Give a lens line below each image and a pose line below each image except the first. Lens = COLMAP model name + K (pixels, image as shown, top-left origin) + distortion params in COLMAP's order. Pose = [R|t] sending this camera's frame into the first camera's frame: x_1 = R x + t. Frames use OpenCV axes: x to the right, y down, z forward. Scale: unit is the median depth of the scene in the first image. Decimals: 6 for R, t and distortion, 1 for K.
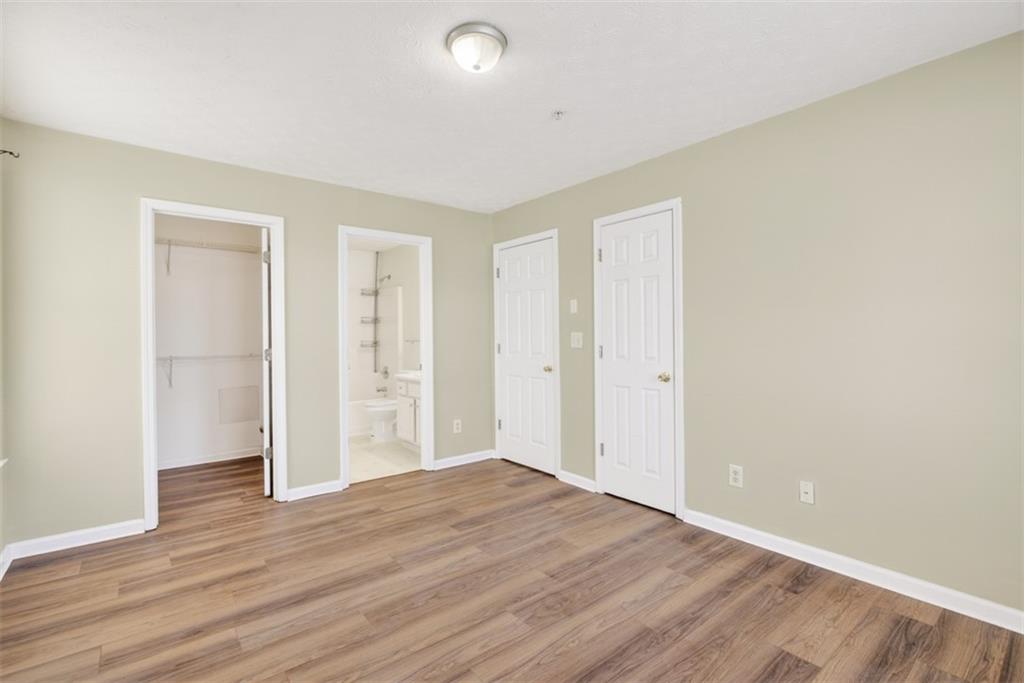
lens RADIAL K [[470.9, 0, 521.4], [0, 470.9, 337.3], [0, 0, 1]] dist [-0.004141, 0.004089]
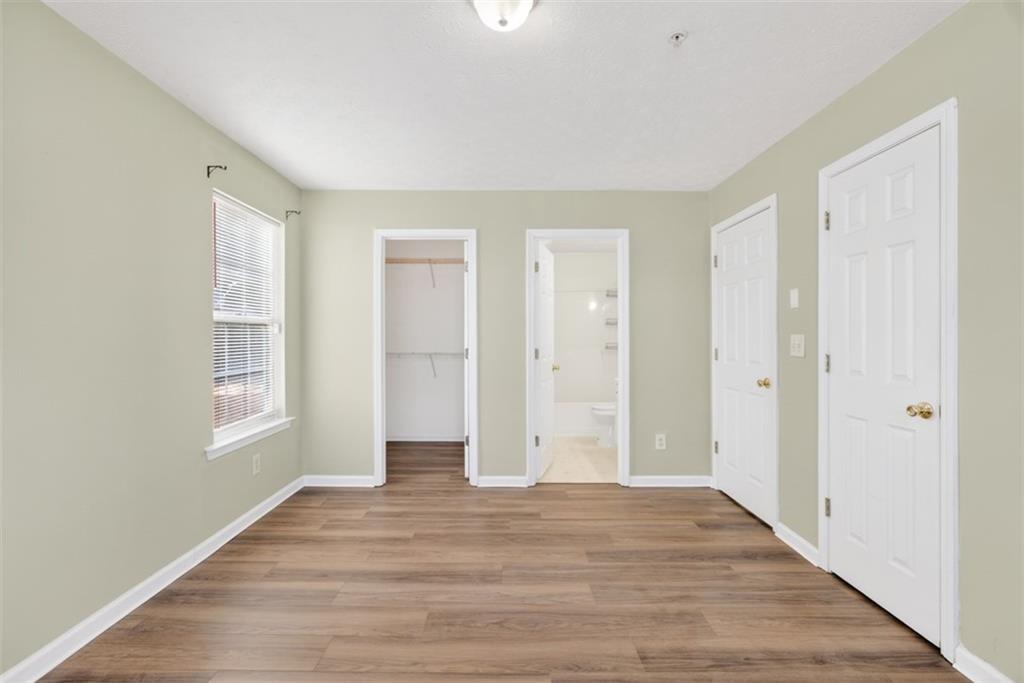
lens RADIAL K [[470.9, 0, 507.7], [0, 470.9, 338.4], [0, 0, 1]] dist [-0.004141, 0.004089]
pose [[0.774602, 0.009167, -0.632383, 0.297692], [-0.010854, 0.999940, 0.001200, -0.000710], [0.632356, 0.005934, 0.774655, 0.225912]]
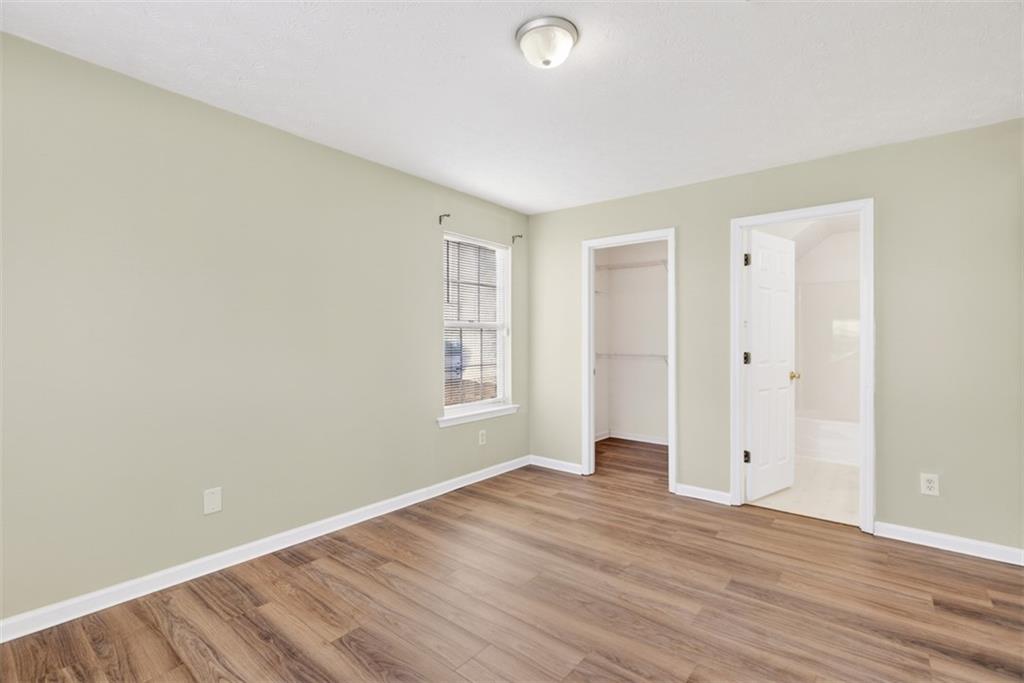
lens RADIAL K [[470.9, 0, 494.7], [0, 470.9, 345.5], [0, 0, 1]] dist [-0.004141, 0.004089]
pose [[0.199765, 0.022568, -0.979584, 0.549817], [-0.009649, 0.999732, 0.021064, -0.007788], [0.979796, 0.005244, 0.199929, 0.458642]]
